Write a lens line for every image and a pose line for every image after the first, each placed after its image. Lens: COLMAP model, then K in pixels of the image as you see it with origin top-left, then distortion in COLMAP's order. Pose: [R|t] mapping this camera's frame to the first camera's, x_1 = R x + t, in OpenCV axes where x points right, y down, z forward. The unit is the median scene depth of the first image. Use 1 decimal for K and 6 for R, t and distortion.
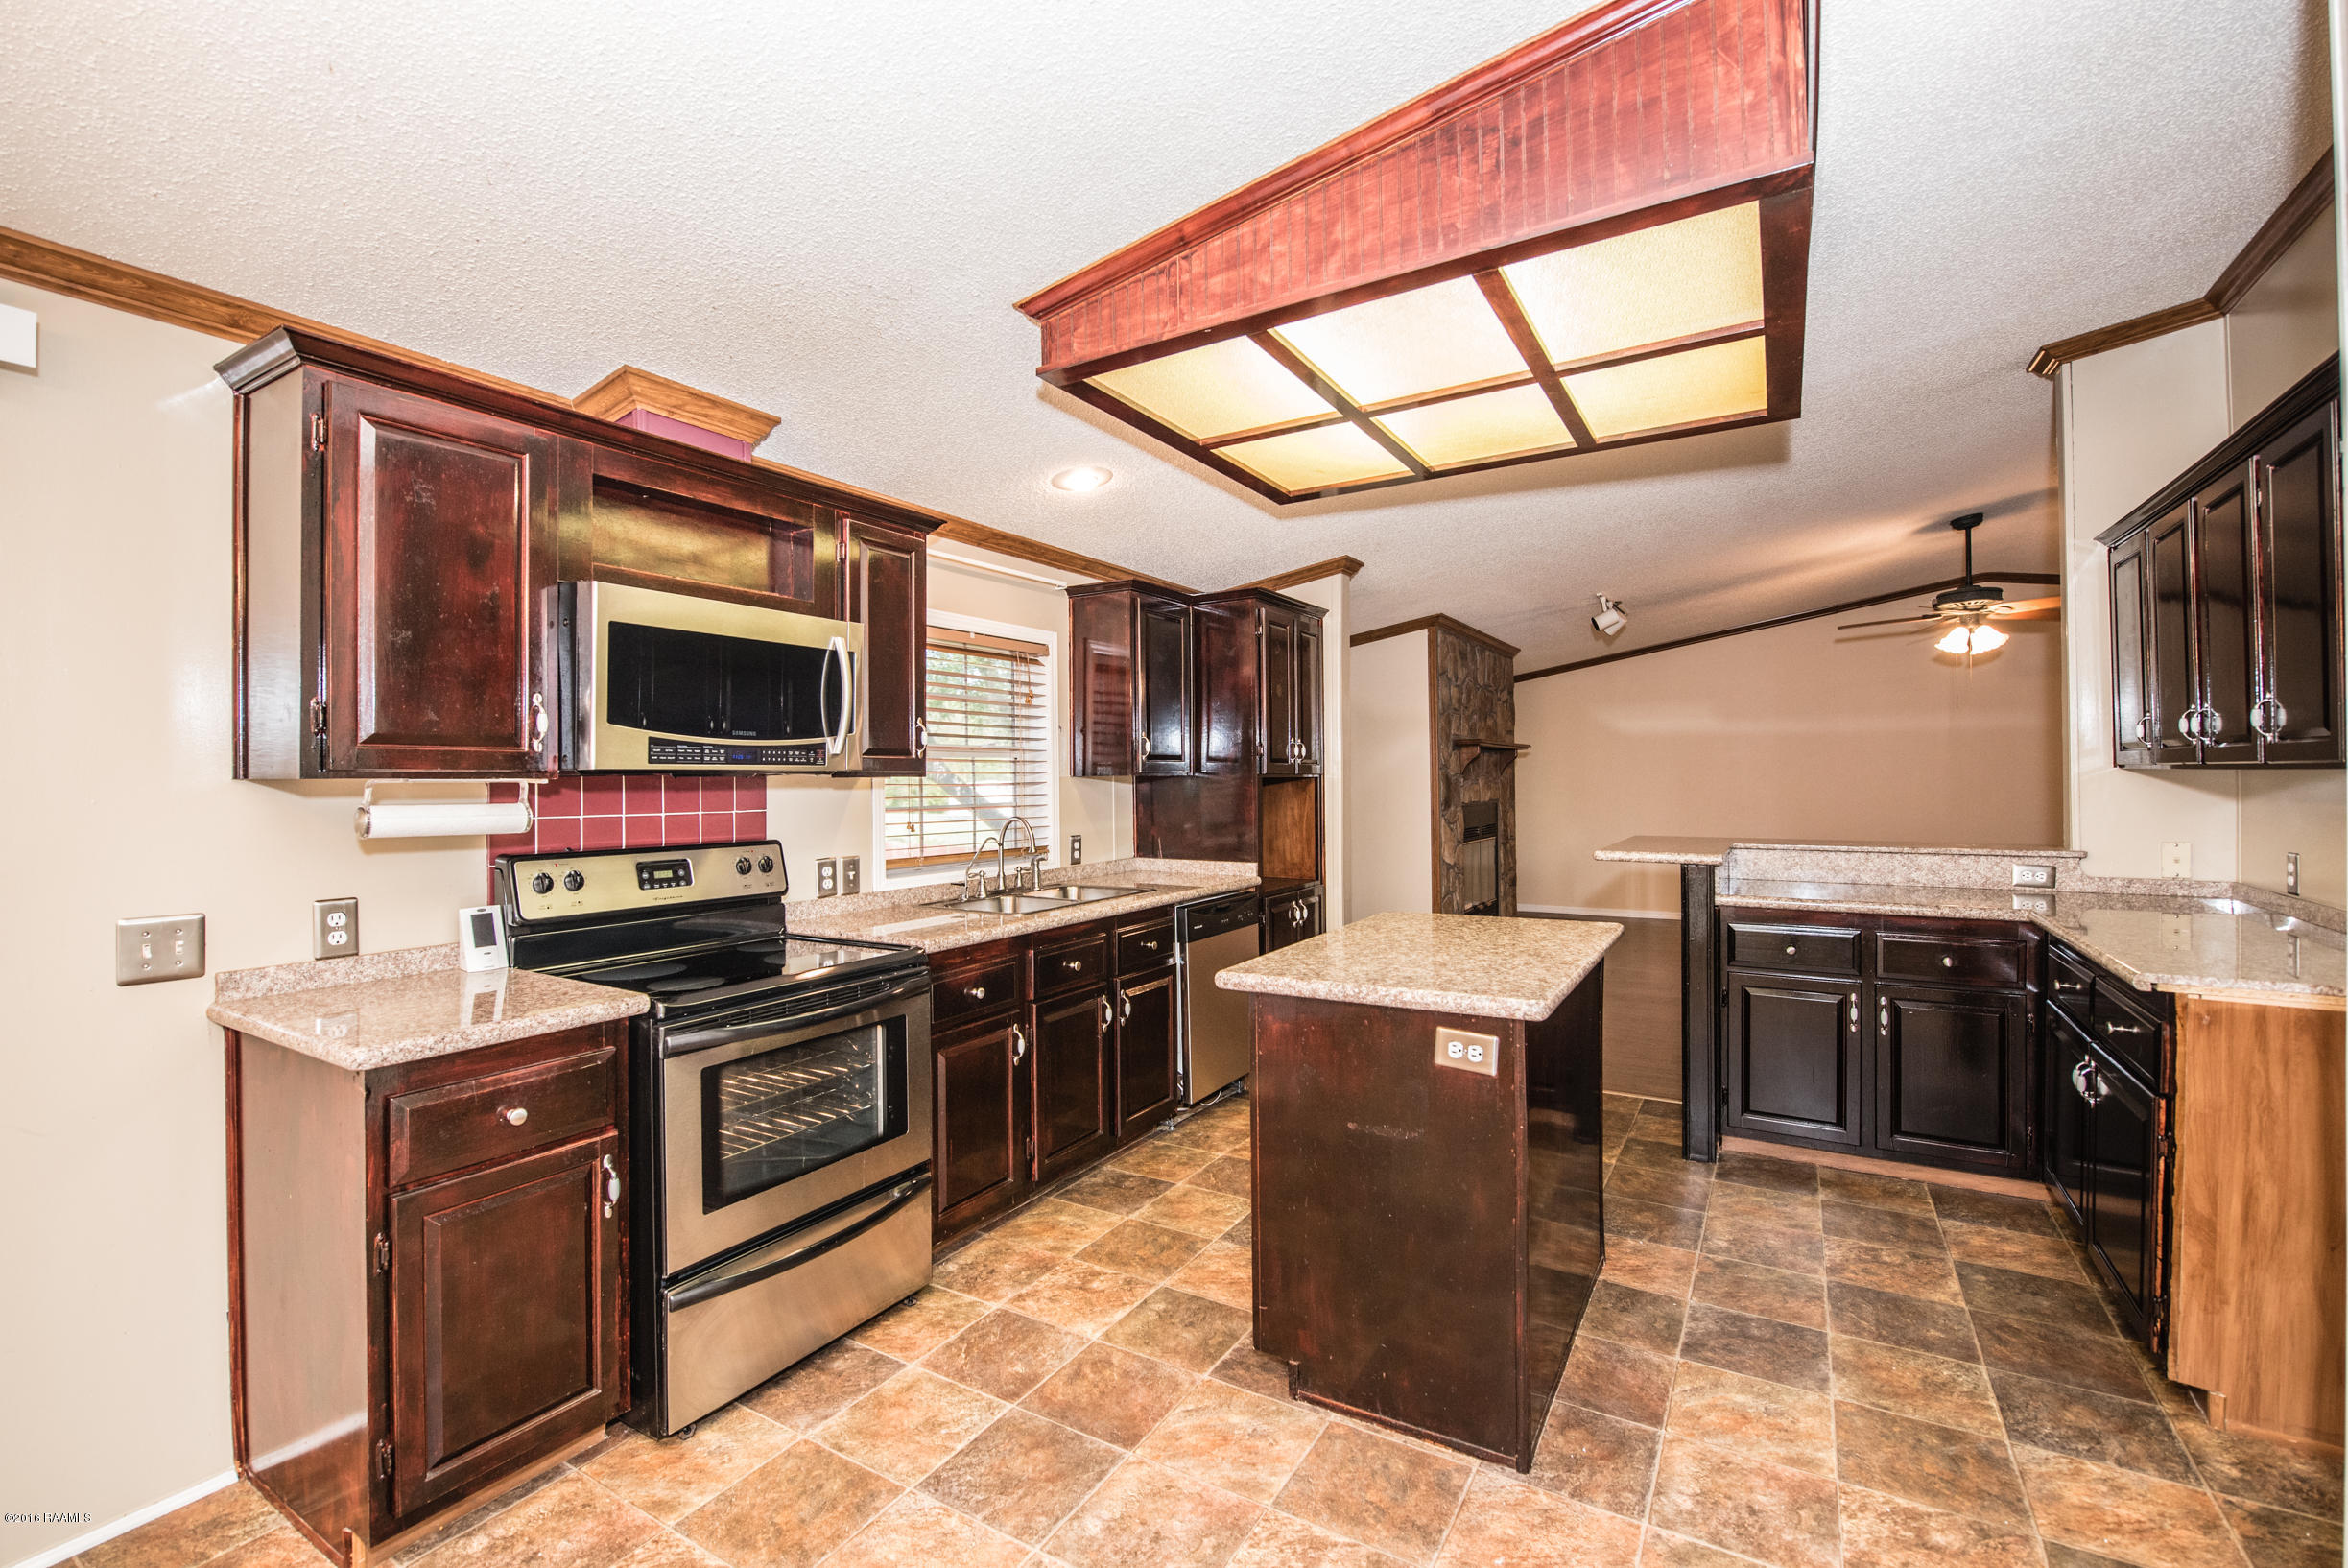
lens RADIAL K [[1012.6, 0, 1168.8], [0, 1012.6, 769.6], [0, 0, 1]] dist [-0.010200, -0.001821]
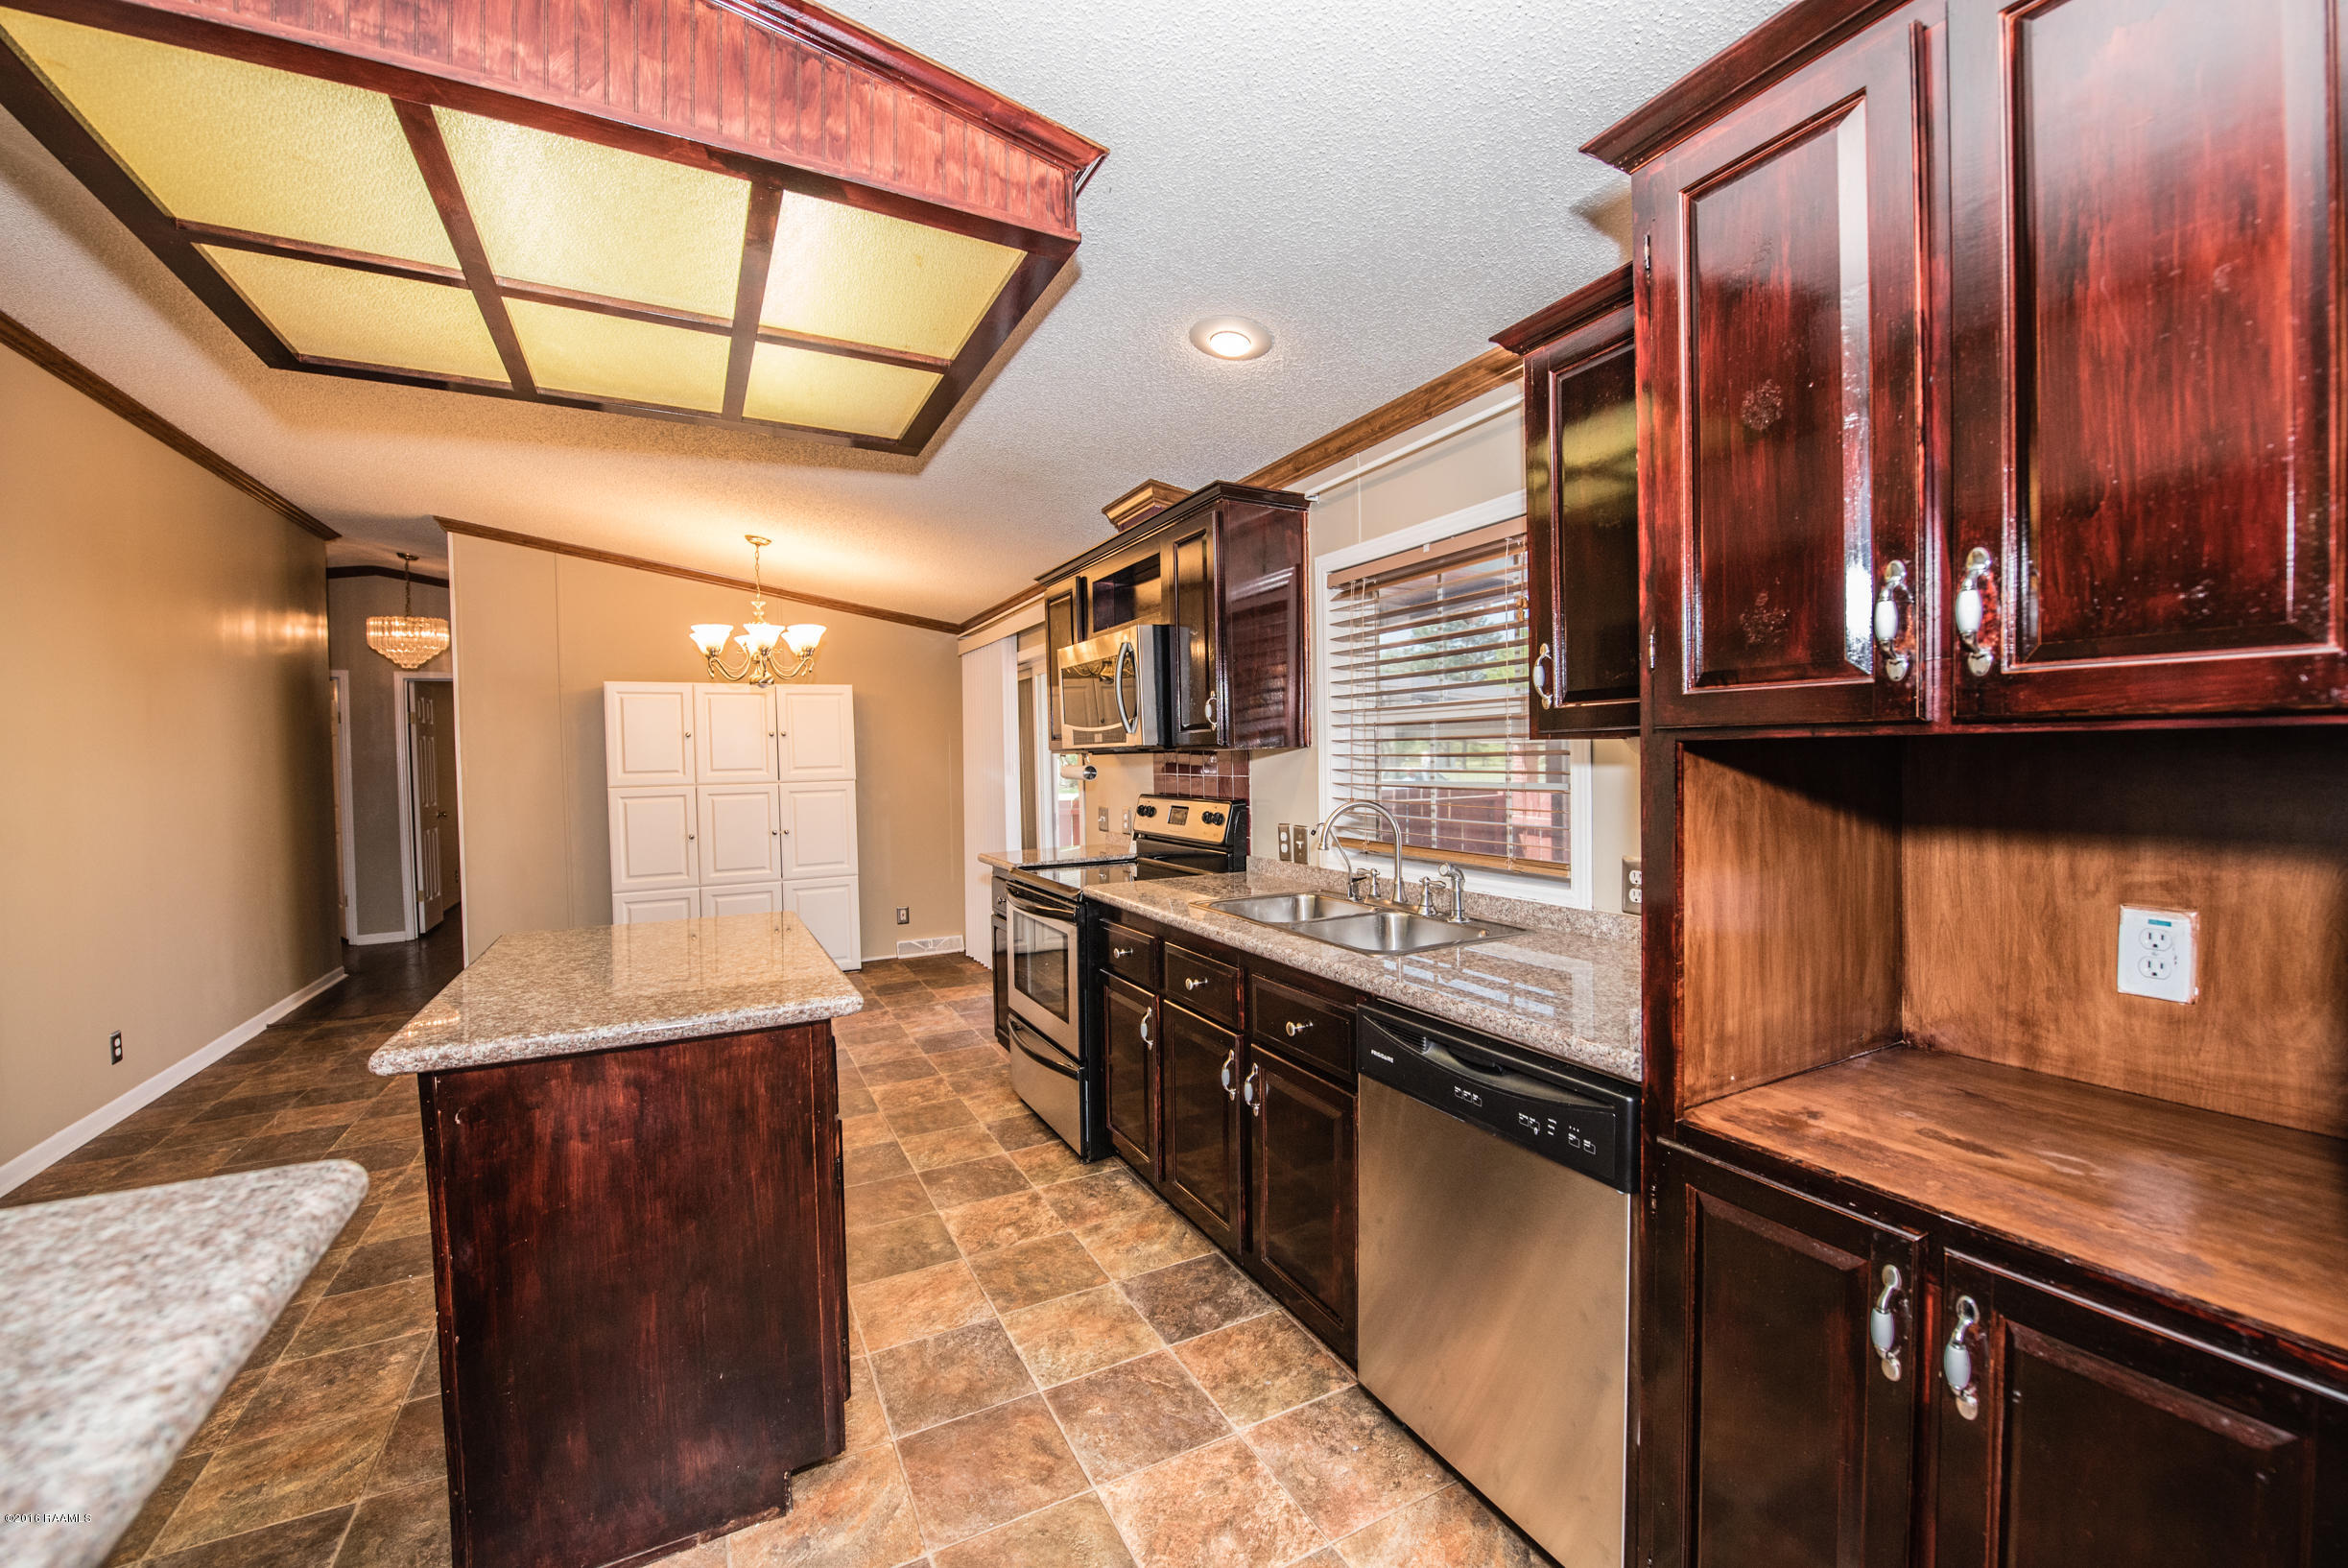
lens RADIAL K [[936.0, 0, 1162.9], [0, 936.0, 774.3], [0, 0, 1]] dist [-0.008485, -0.002485]
pose [[-0.522919, 0.031942, -0.851784, 0.668780], [0.029420, 0.999379, 0.019416, 0.015221], [0.851874, -0.014907, -0.523534, 1.666231]]
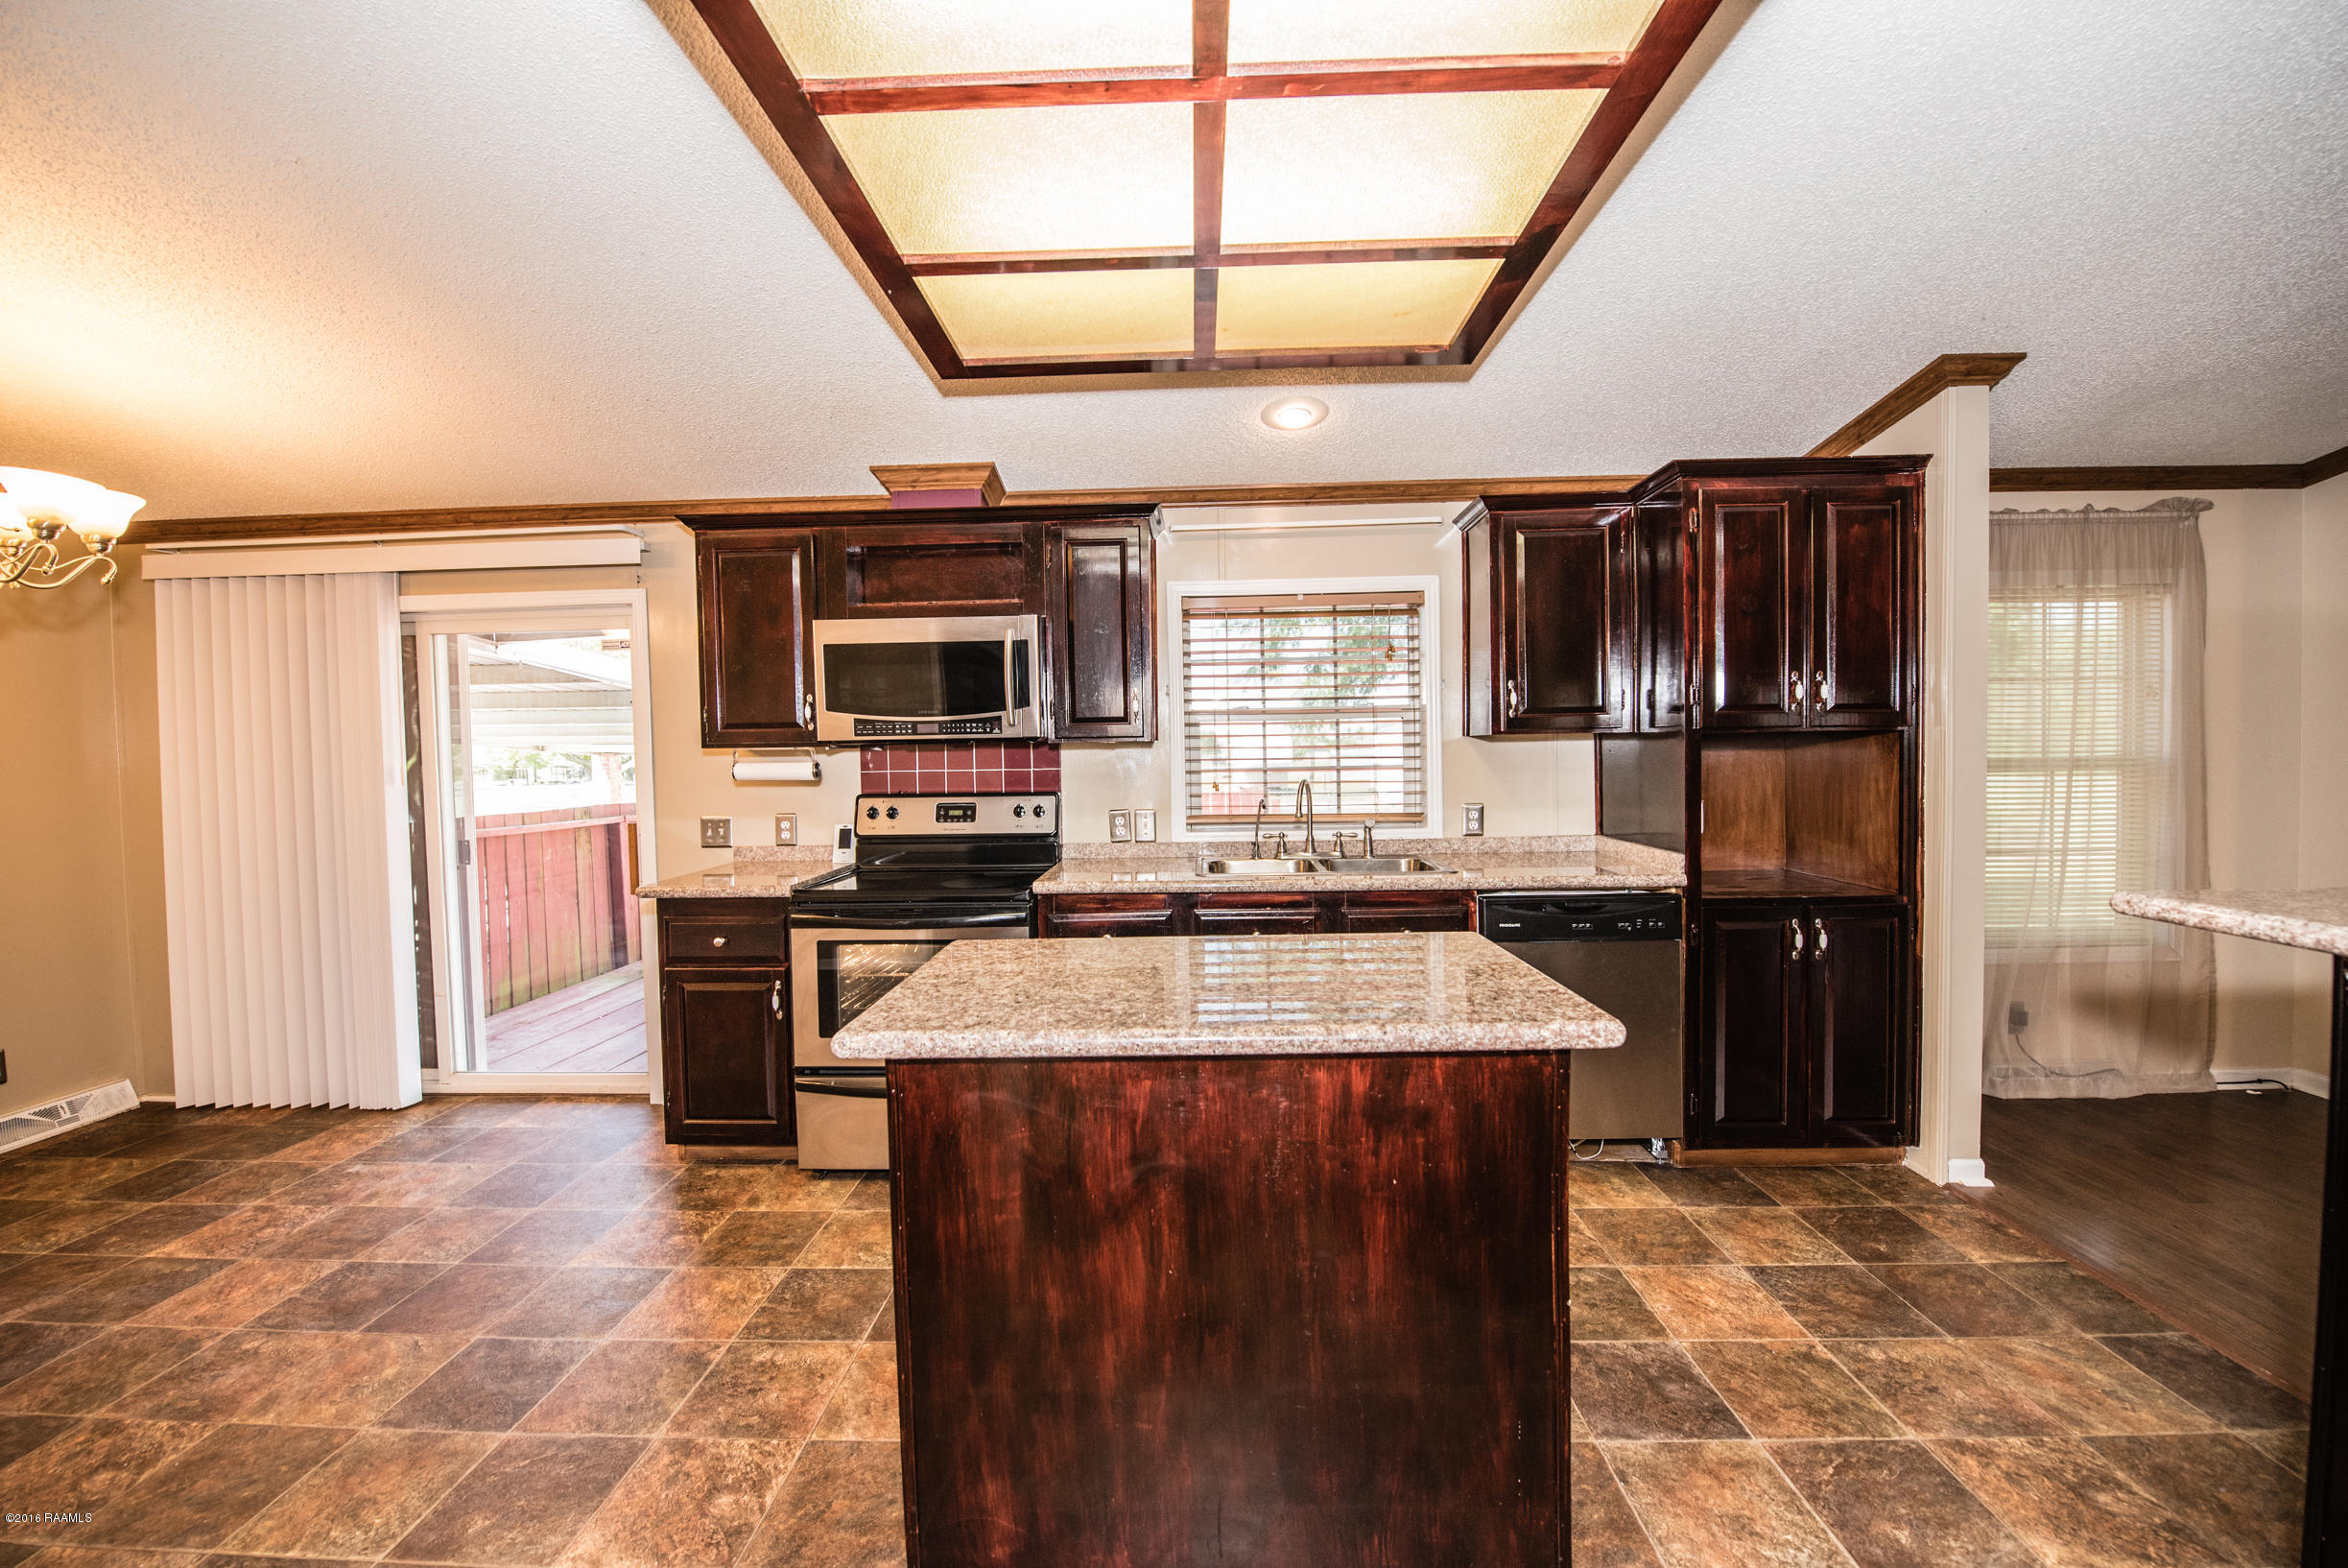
lens RADIAL K [[936.0, 0, 1204.7], [0, 936.0, 783.4], [0, 0, 1]] dist [-0.008485, -0.002485]
pose [[0.504667, 0.030388, -0.862779, 0.786827], [0.019825, 0.998709, 0.046771, 0.007768], [0.863087, -0.040708, 0.503413, 0.626583]]
